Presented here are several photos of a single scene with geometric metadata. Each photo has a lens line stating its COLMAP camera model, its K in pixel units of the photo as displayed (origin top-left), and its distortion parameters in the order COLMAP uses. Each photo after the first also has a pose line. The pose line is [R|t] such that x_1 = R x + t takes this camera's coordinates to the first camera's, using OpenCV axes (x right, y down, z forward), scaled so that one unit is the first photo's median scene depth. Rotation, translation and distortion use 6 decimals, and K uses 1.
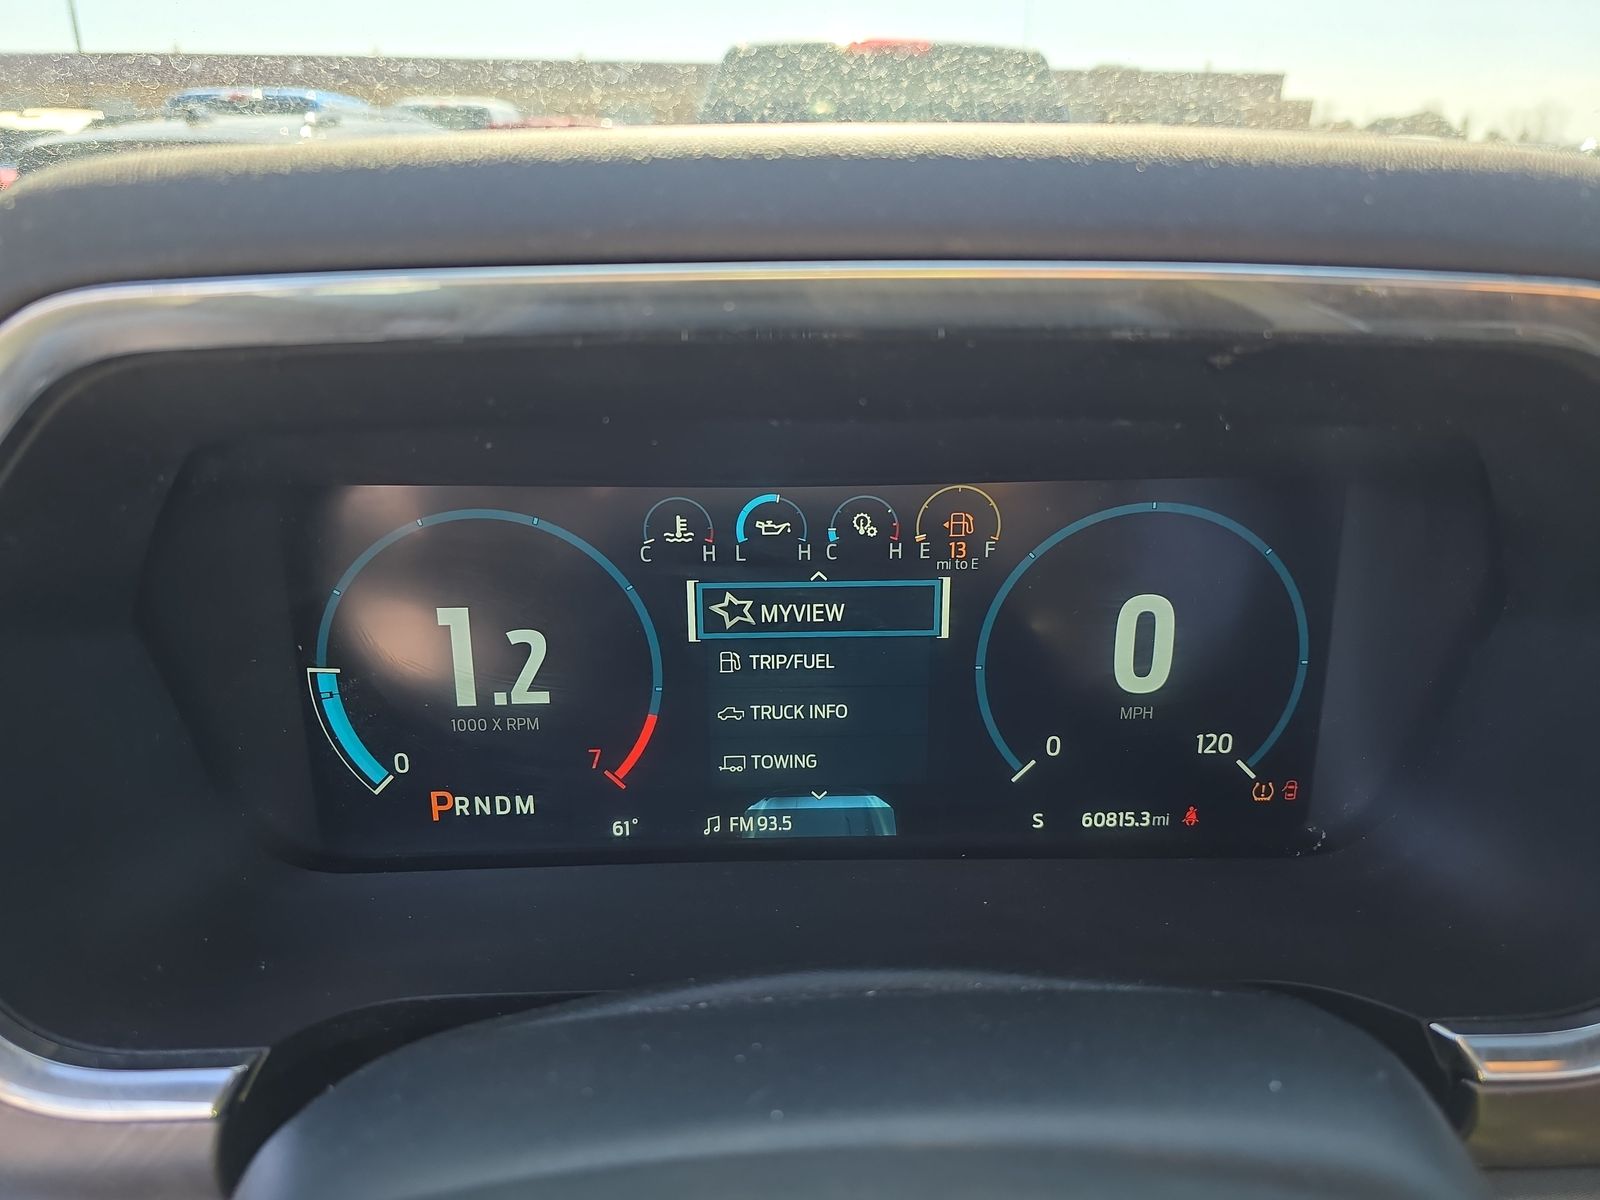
lens RADIAL K [[1055.7, 0, 800.0], [0, 1055.7, 600.0], [0, 0, 1]] dist [0.050993, -0.054534]
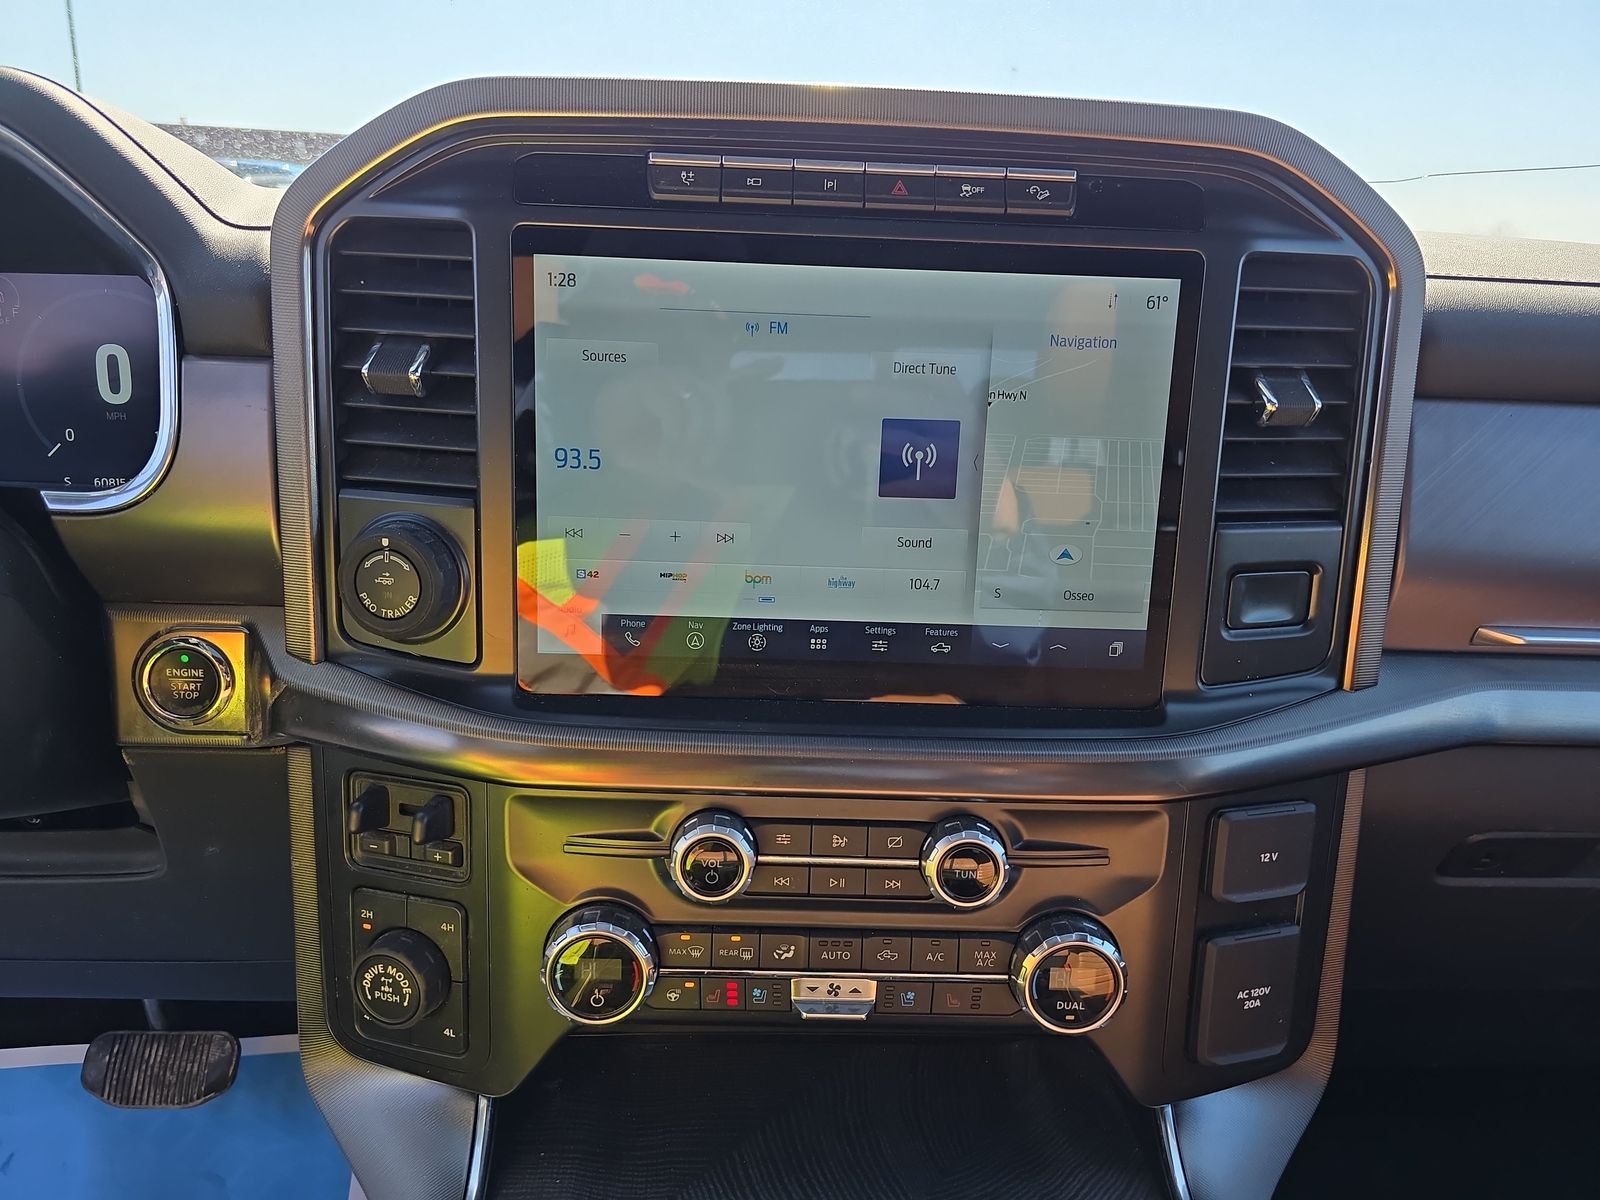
lens RADIAL K [[1055.7, 0, 800.0], [0, 1055.7, 600.0], [0, 0, 1]] dist [0.050993, -0.054534]
pose [[0.999486, 0.030173, 0.010856, 1.483675], [-0.029331, 0.997065, -0.070716, 0.517352], [-0.012958, 0.070361, 0.997437, -0.768576]]
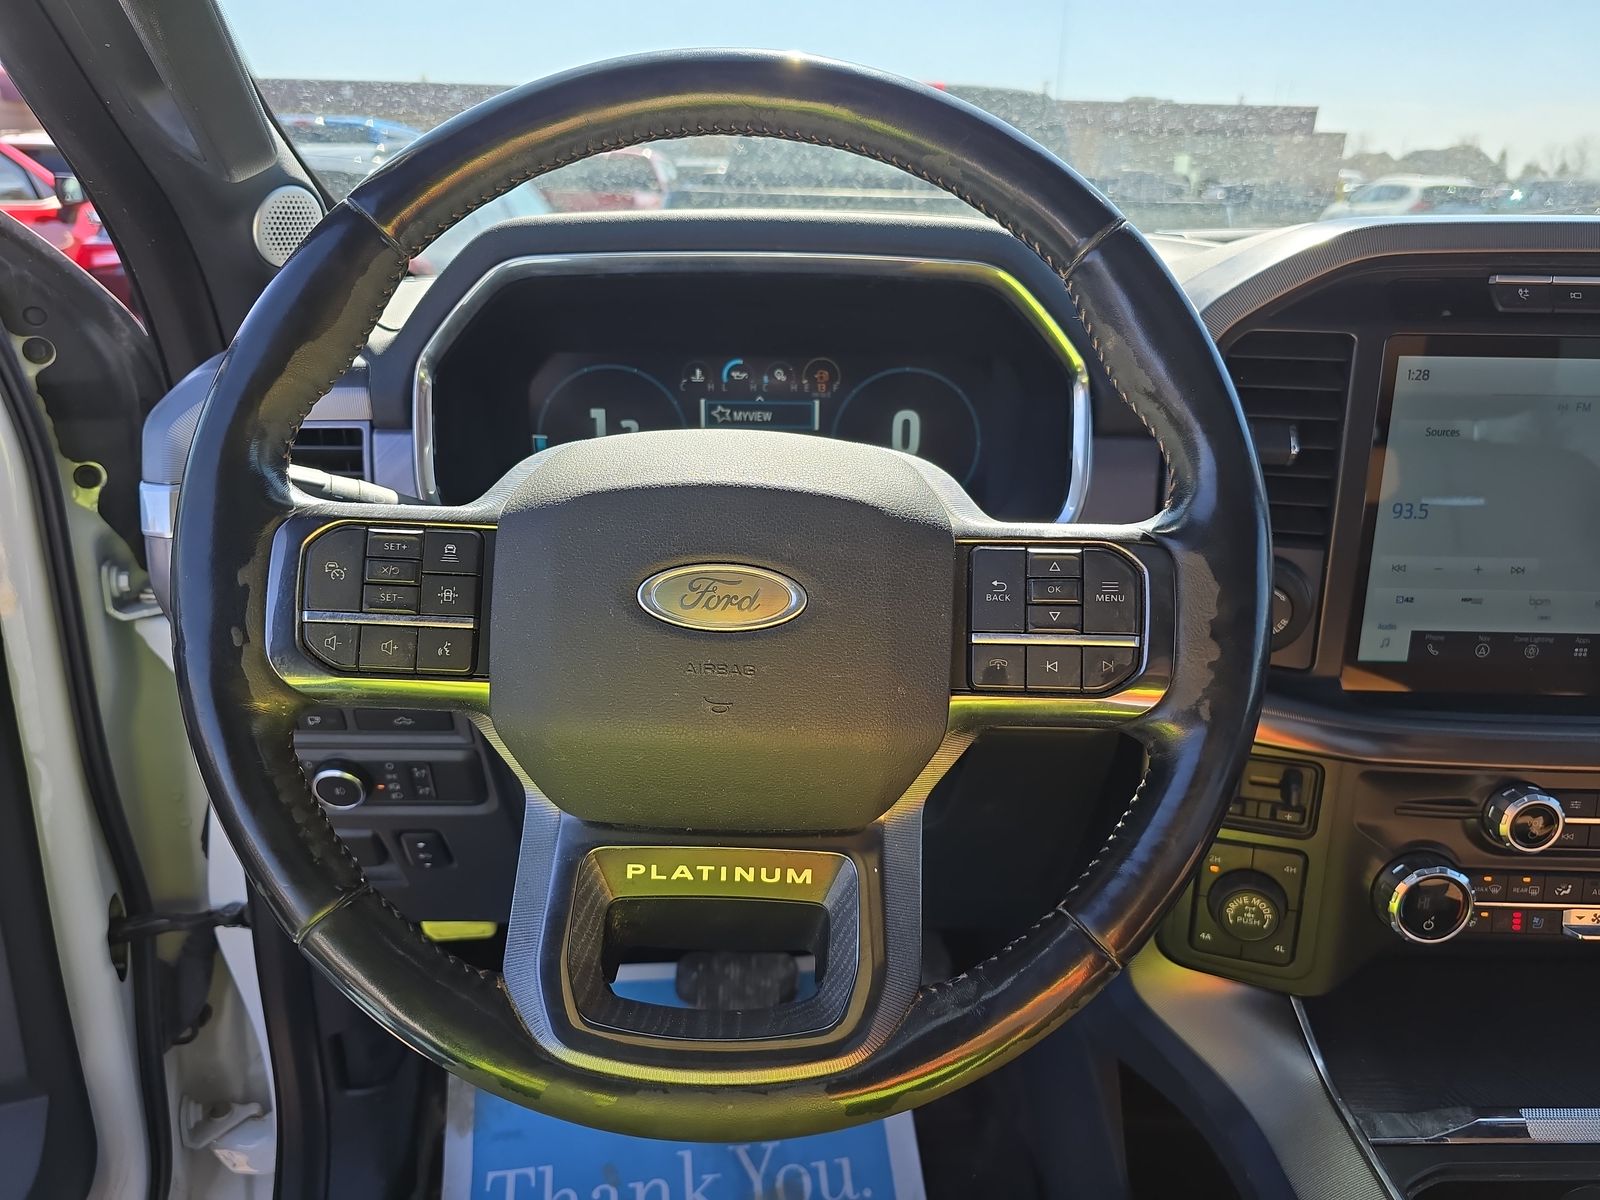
lens RADIAL K [[1055.7, 0, 800.0], [0, 1055.7, 600.0], [0, 0, 1]] dist [0.050993, -0.054534]
pose [[0.999463, 0.020480, -0.025598, 0.169207], [-0.021018, 0.999561, -0.020898, 0.448680], [0.025159, 0.021425, 0.999454, -1.230099]]
